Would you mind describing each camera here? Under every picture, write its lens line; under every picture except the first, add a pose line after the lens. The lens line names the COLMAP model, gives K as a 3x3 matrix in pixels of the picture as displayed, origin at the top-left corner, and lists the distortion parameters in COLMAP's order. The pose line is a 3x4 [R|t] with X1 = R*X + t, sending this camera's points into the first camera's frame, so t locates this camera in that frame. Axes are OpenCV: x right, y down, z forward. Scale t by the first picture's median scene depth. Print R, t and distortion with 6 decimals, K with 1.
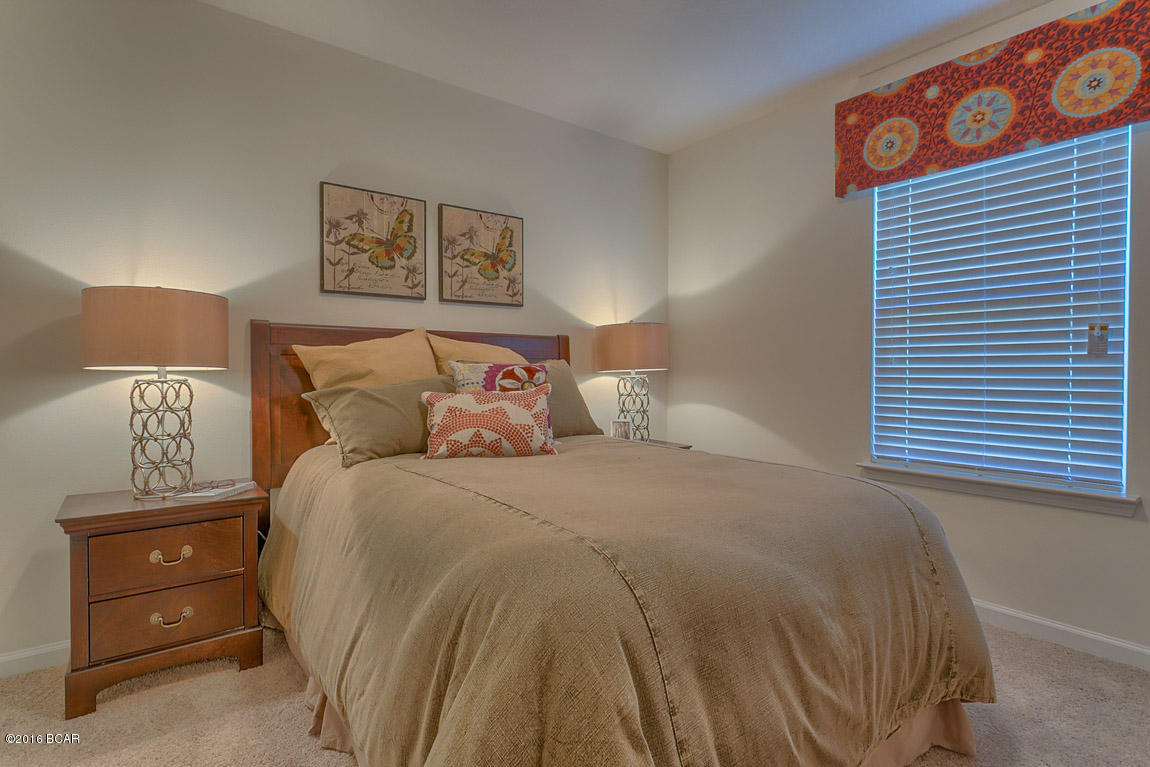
lens RADIAL K [[626.0, 0, 576.0], [0, 626.0, 358.9], [0, 0, 1]] dist [0.019295, 0.000060]
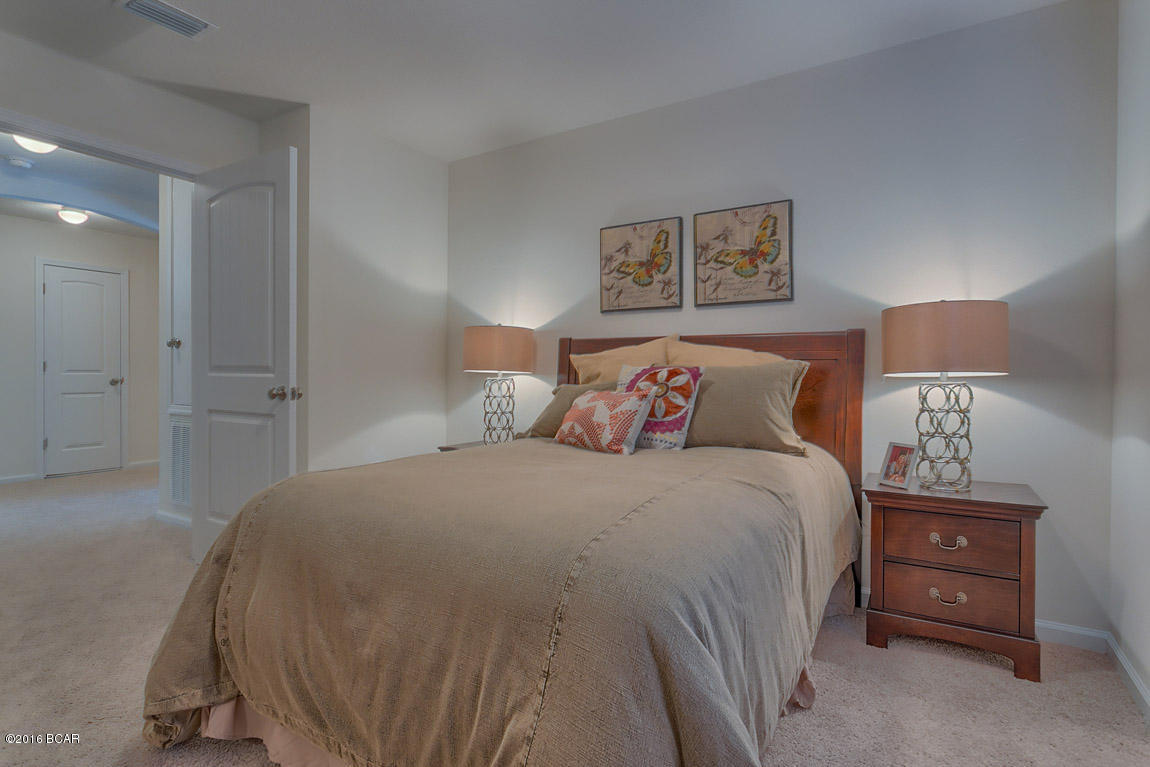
lens RADIAL K [[574.2, 0, 572.8], [0, 574.2, 378.0], [0, 0, 1]] dist [-0.011996, 0.002137]
pose [[0.328659, 0.010207, -0.944394, 0.629392], [0.014601, 0.999767, 0.015887, 0.009684], [0.944336, -0.019011, 0.328433, 0.484268]]
